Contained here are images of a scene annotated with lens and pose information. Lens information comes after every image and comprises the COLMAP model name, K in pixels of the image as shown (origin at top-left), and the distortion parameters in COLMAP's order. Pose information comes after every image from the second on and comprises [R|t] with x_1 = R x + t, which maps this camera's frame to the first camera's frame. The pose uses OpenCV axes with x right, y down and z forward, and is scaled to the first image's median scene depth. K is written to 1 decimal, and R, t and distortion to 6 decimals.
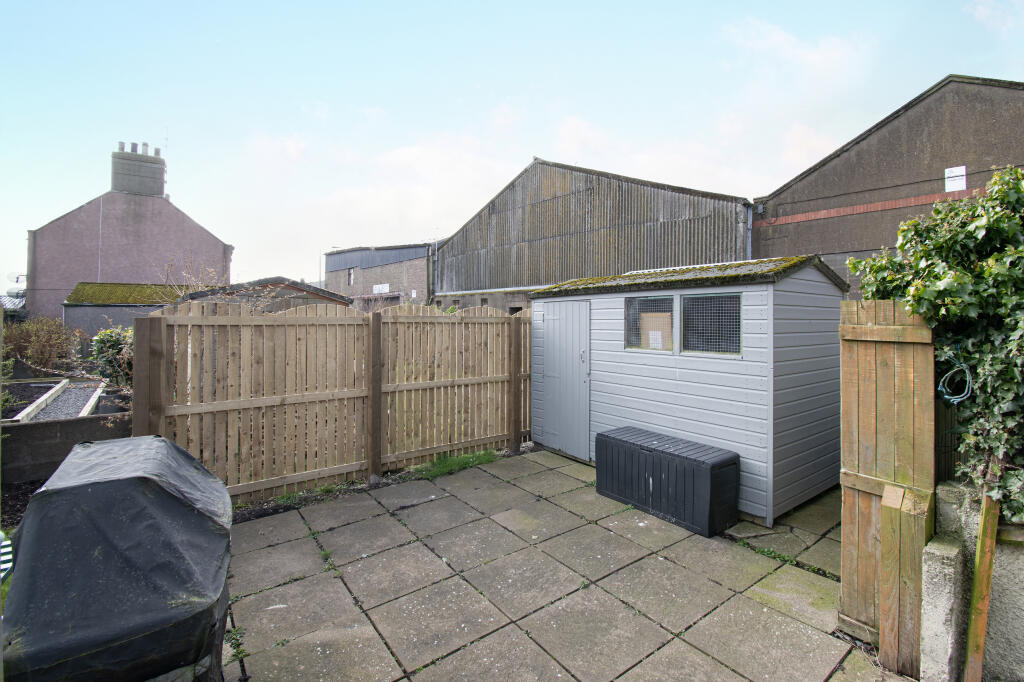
lens RADIAL K [[464.1, 0, 531.4], [0, 464.1, 304.6], [0, 0, 1]] dist [0.002376, -0.021489]
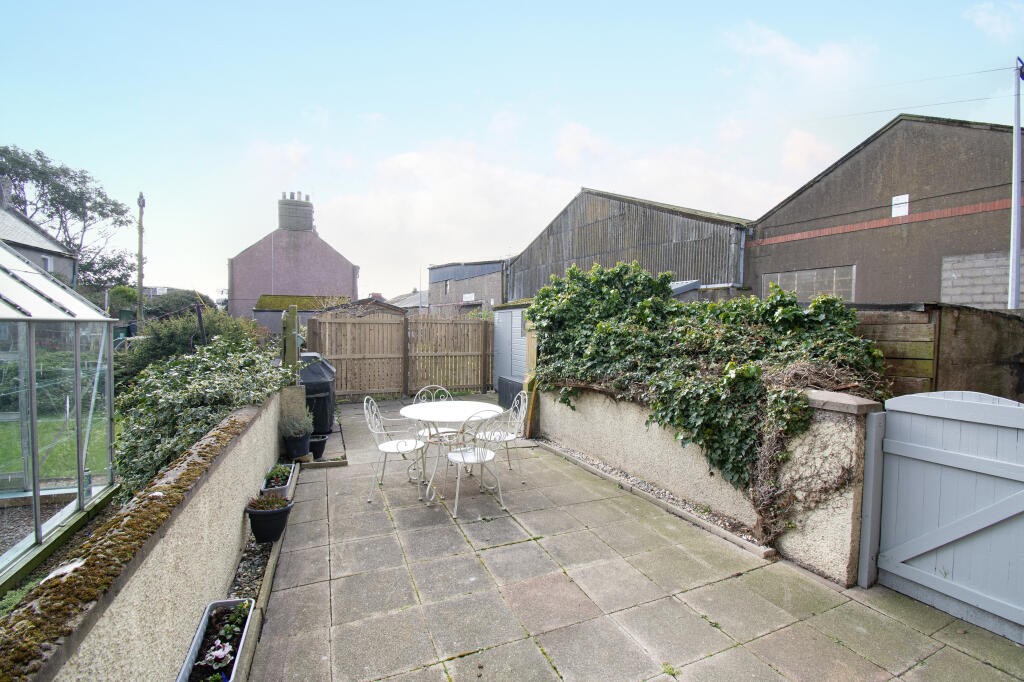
lens RADIAL K [[467.1, 0, 527.4], [0, 467.1, 322.7], [0, 0, 1]] dist [0.000599, -0.018022]
pose [[0.971037, 0.009770, -0.238728, 0.273053], [-0.002752, 0.999555, 0.029713, -0.009647], [0.238912, -0.028195, 0.970632, -0.355326]]
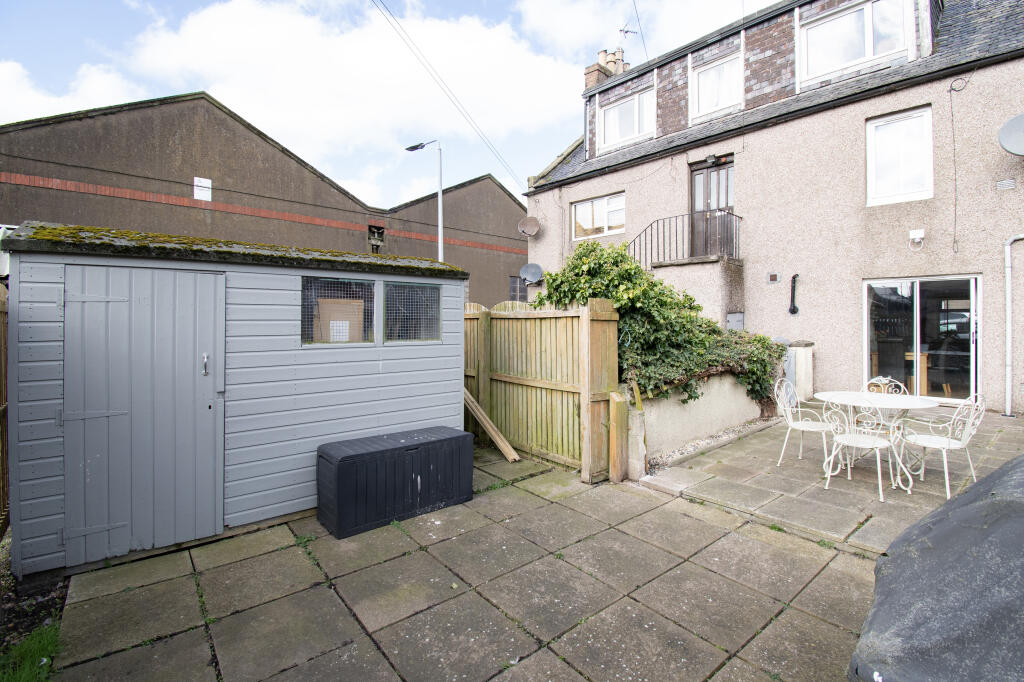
lens RADIAL K [[467.1, 0, 527.4], [0, 467.1, 322.7], [0, 0, 1]] dist [0.000599, -0.018022]
pose [[-0.051675, -0.003762, 0.998657, -0.208446], [-0.029896, 0.999551, 0.002218, 0.017346], [-0.998216, -0.029741, -0.051764, 0.254807]]
